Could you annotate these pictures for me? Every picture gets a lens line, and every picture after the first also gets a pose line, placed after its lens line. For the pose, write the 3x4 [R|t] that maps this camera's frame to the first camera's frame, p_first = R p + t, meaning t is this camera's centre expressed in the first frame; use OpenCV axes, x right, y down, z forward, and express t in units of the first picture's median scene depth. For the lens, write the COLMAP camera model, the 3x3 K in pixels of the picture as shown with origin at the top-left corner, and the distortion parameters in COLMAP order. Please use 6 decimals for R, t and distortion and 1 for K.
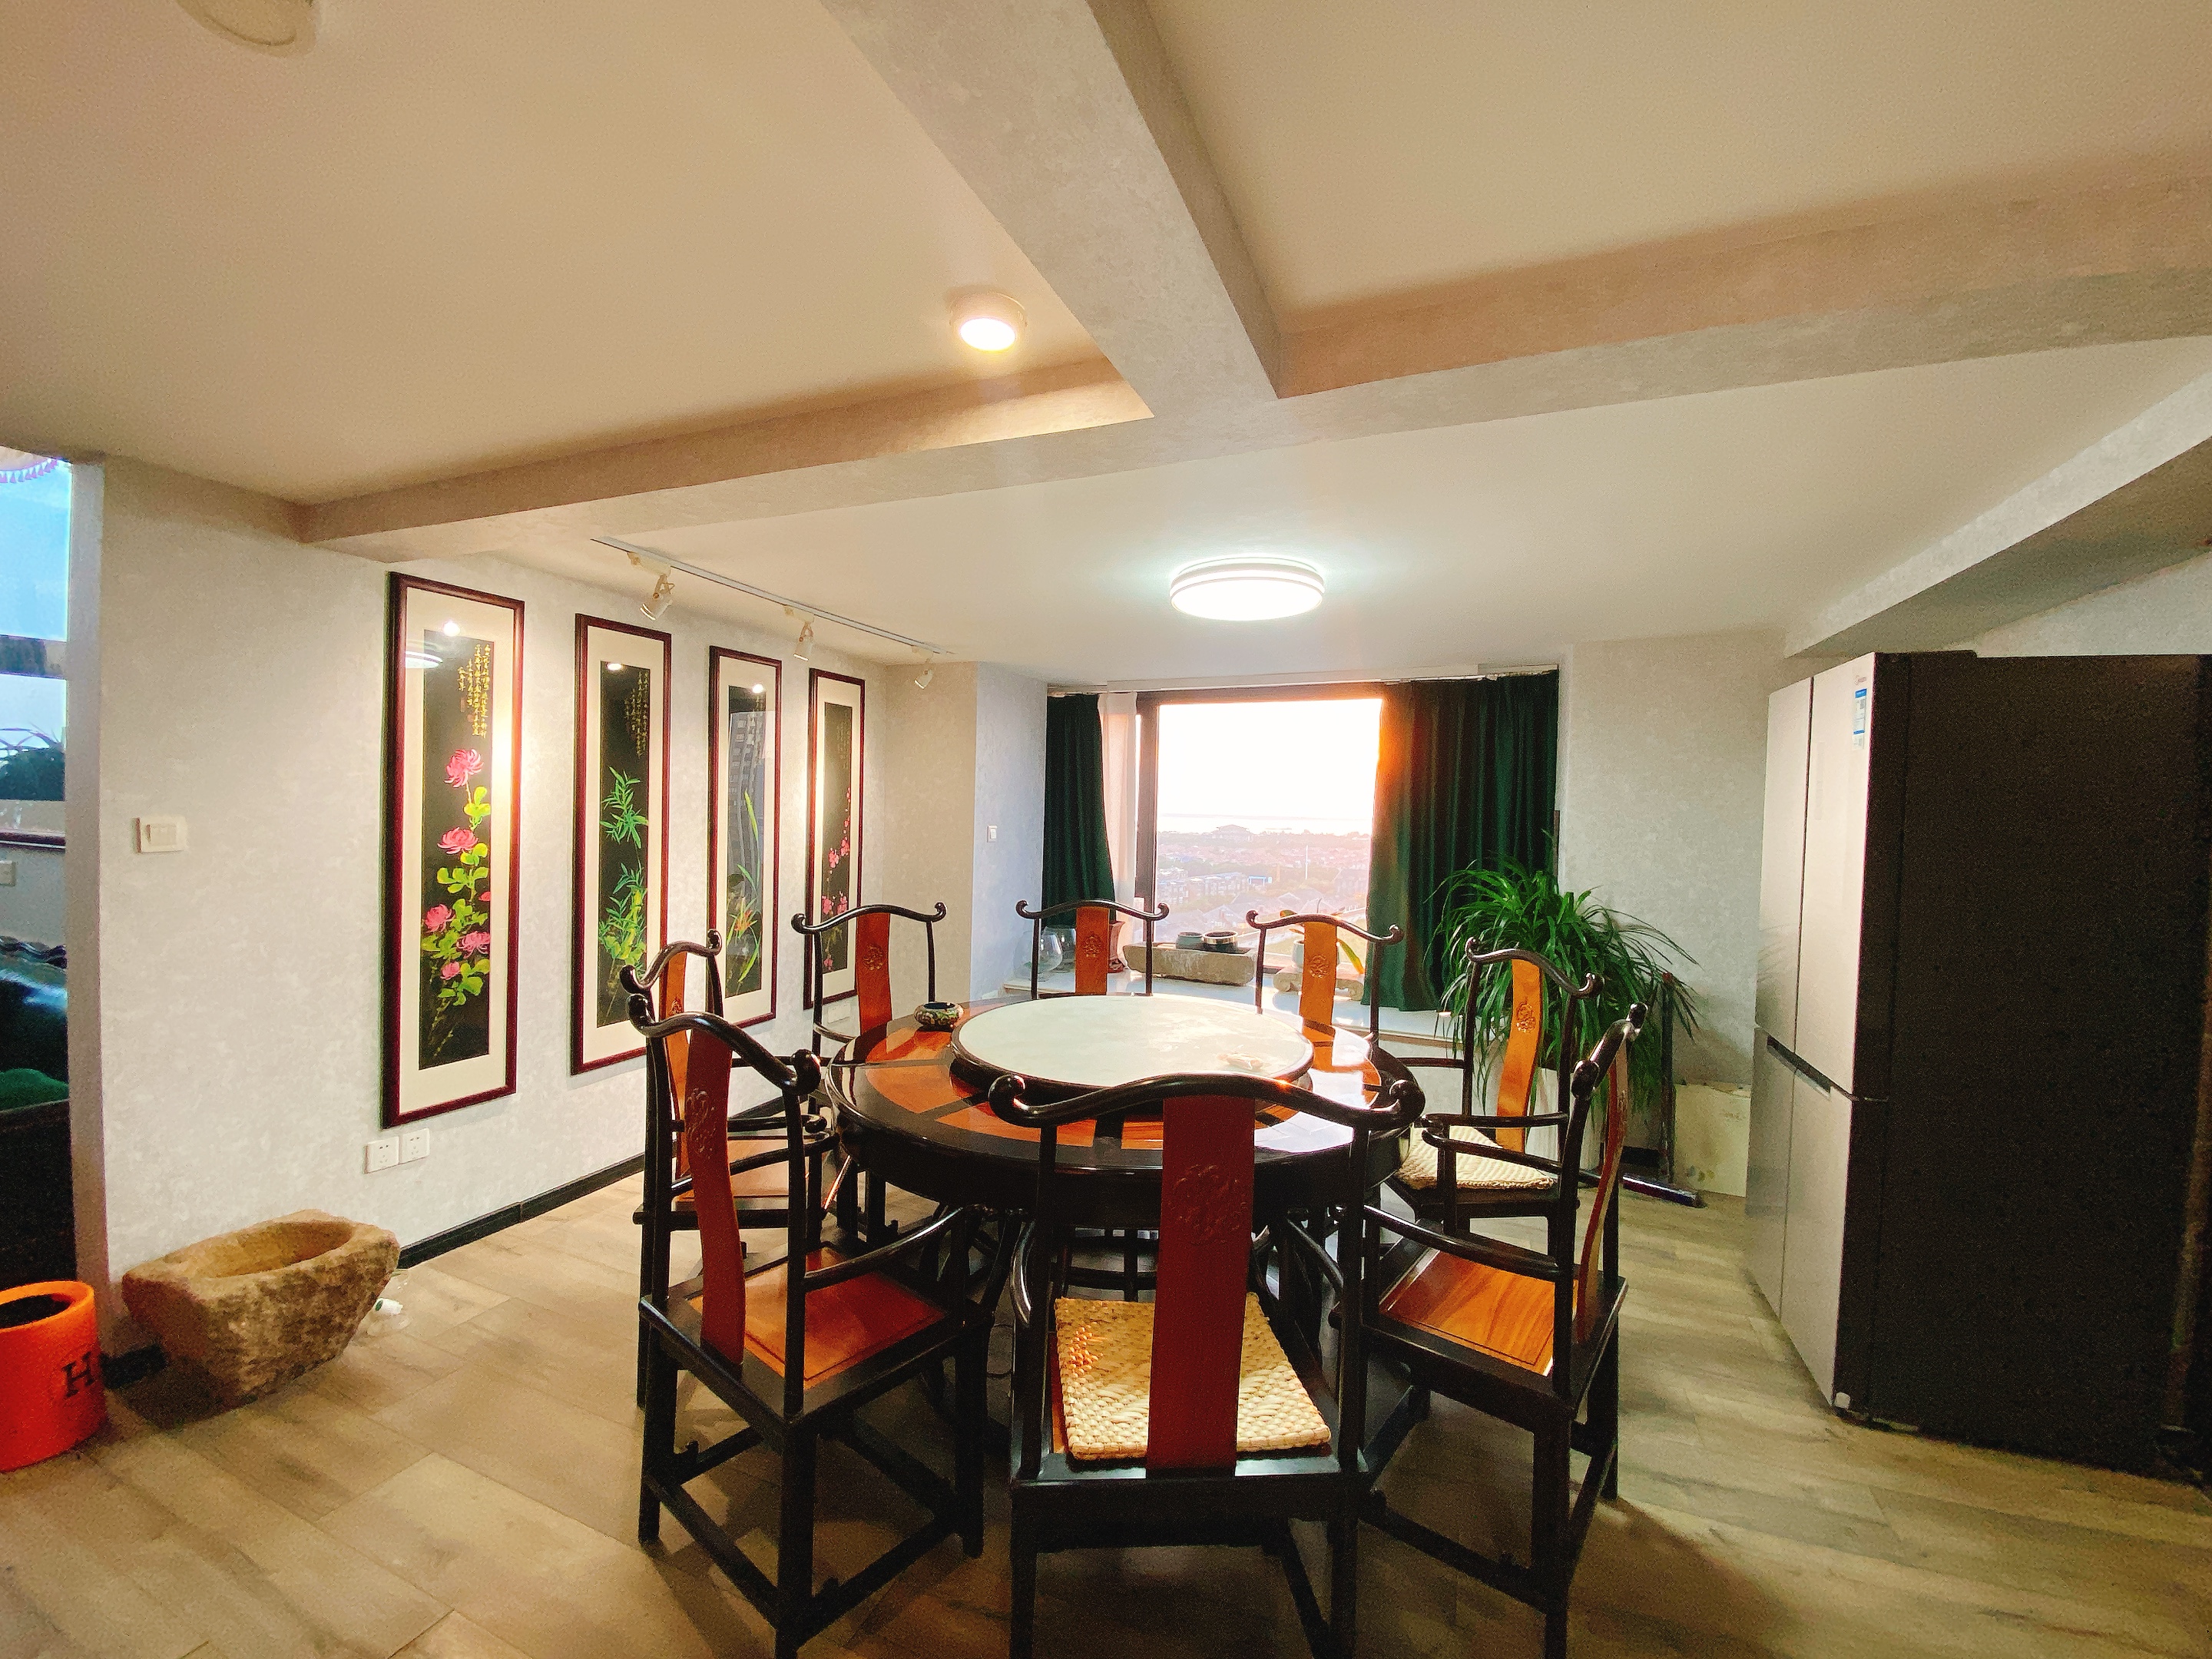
lens RADIAL K [[895.5, 0, 1112.2], [0, 895.5, 827.9], [0, 0, 1]] dist [-0.001200, -0.000212]
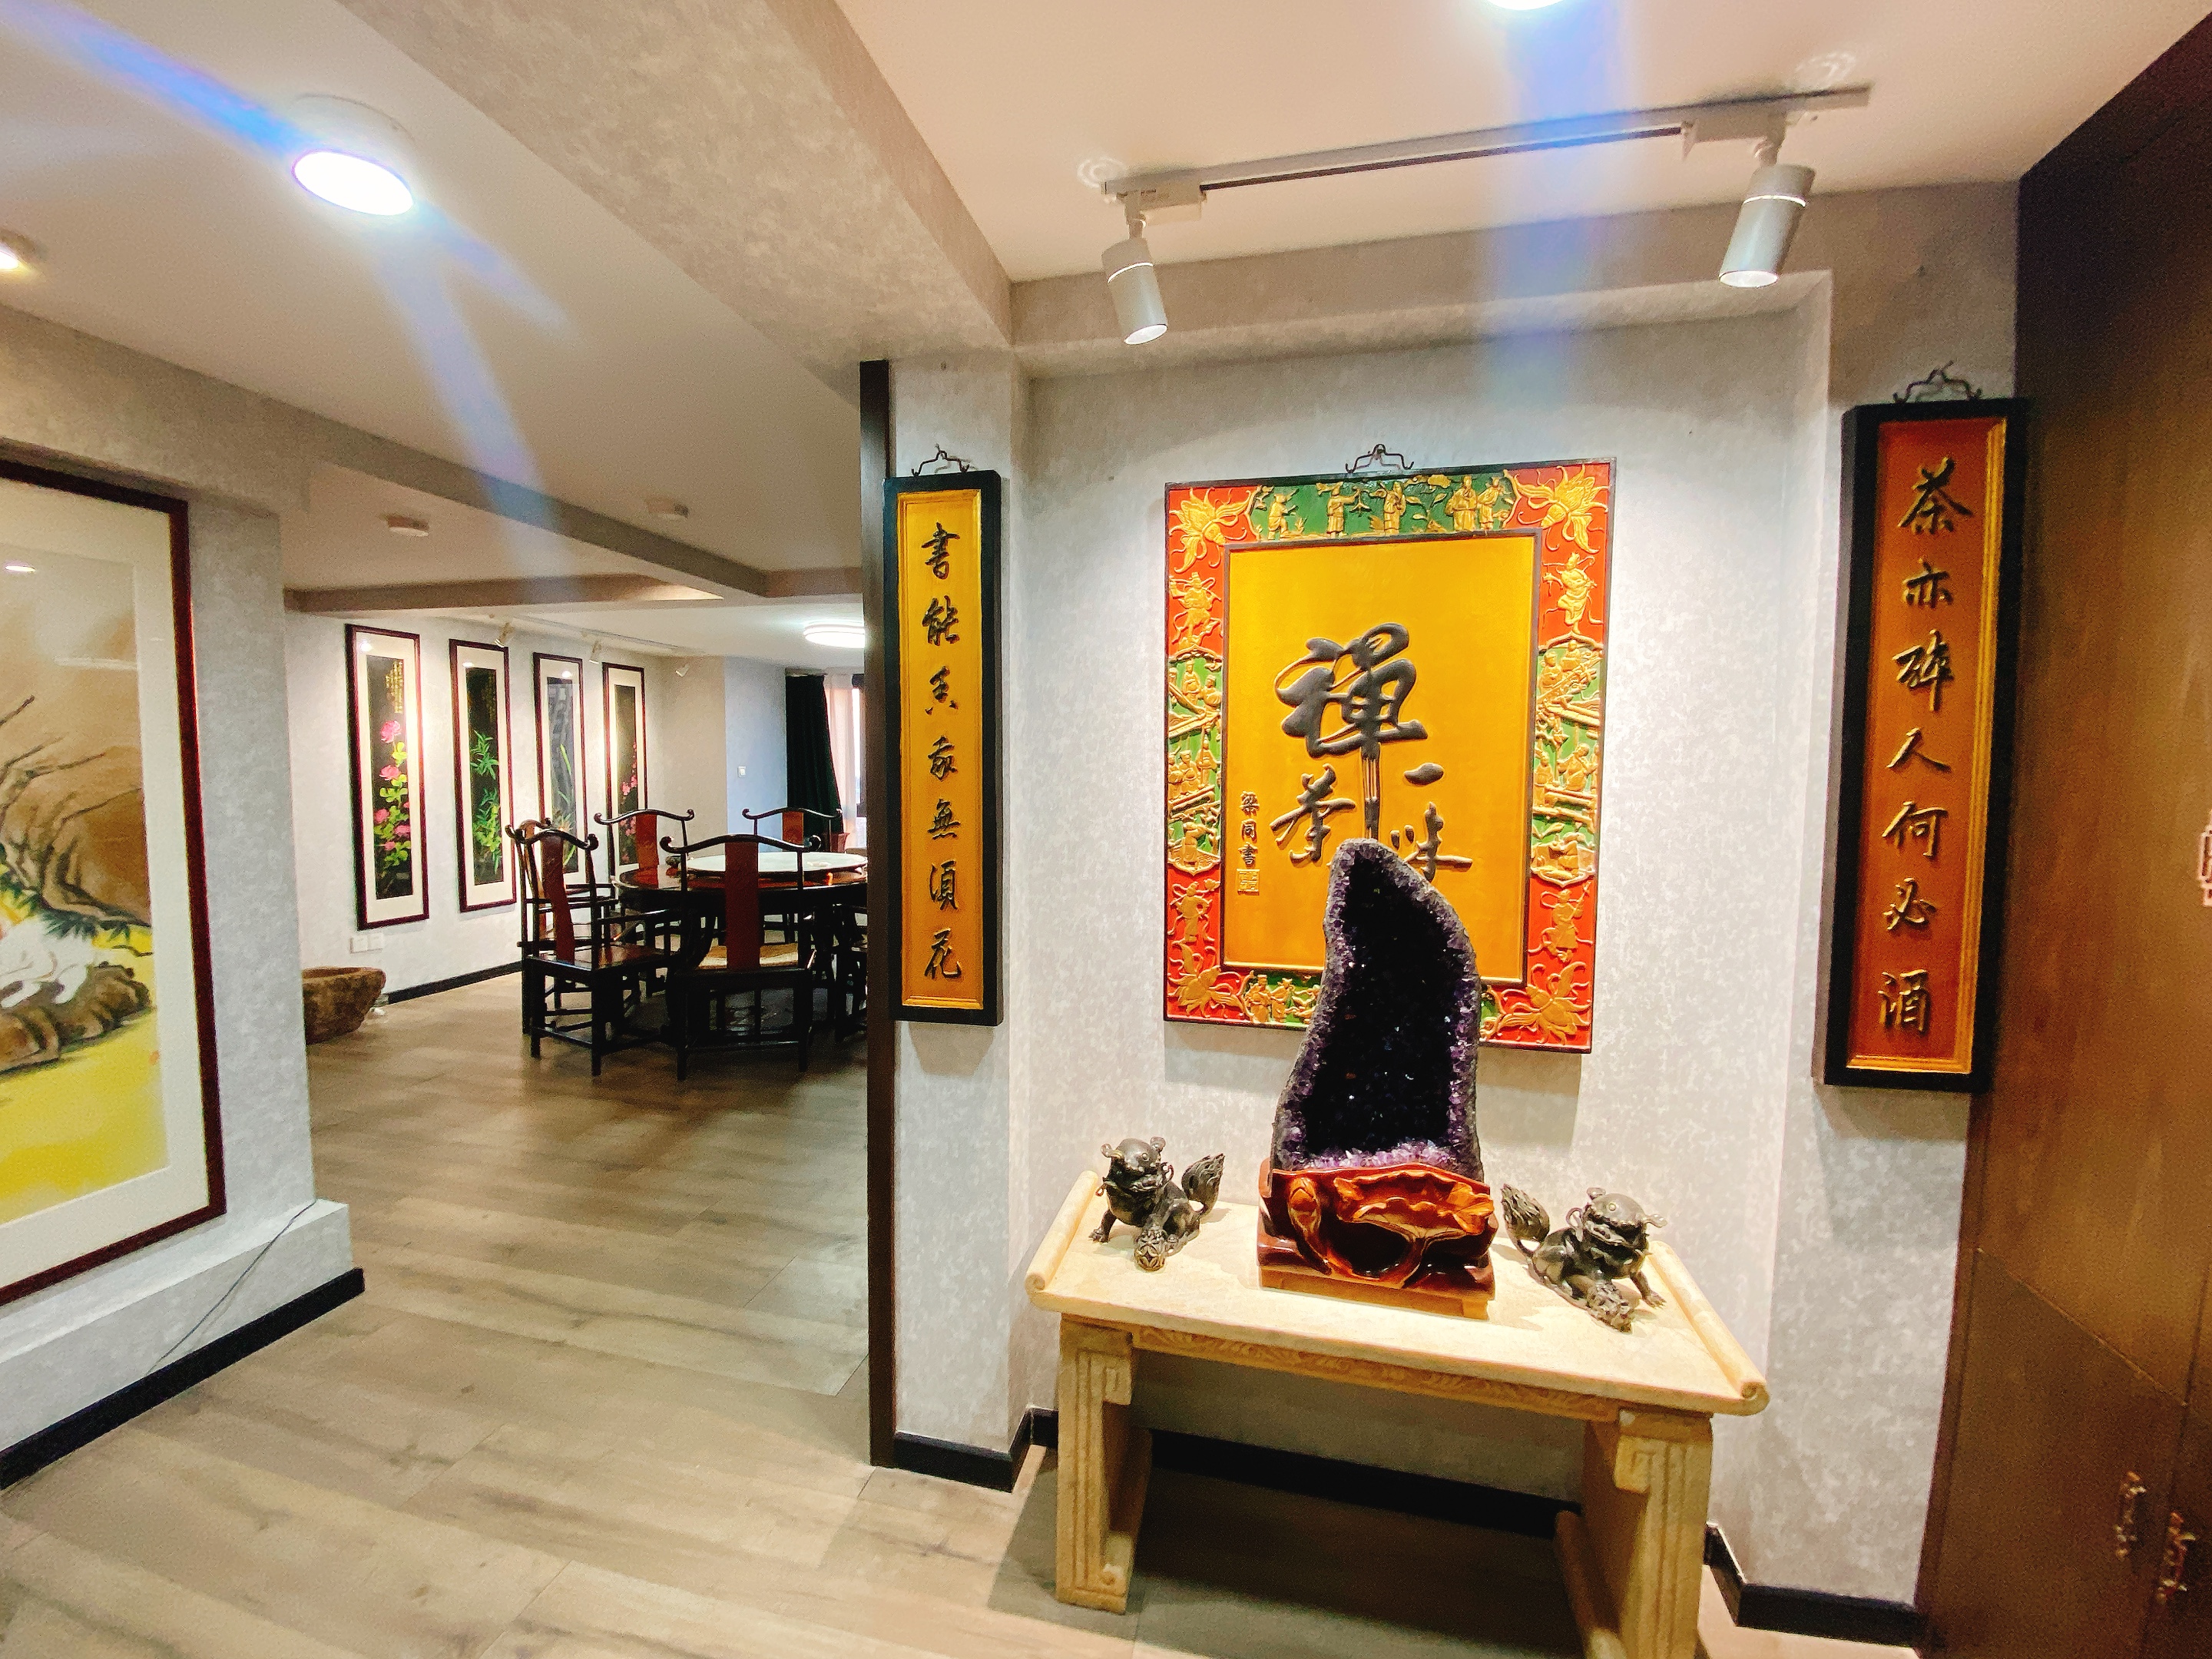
lens RADIAL K [[895.5, 0, 1102.8], [0, 895.5, 826.8], [0, 0, 1]] dist [-0.001200, -0.000212]
pose [[0.986192, -0.024713, 0.163749, 0.323552], [0.016403, 0.998517, 0.051909, 0.045711], [-0.164789, -0.048506, 0.985135, -0.863733]]
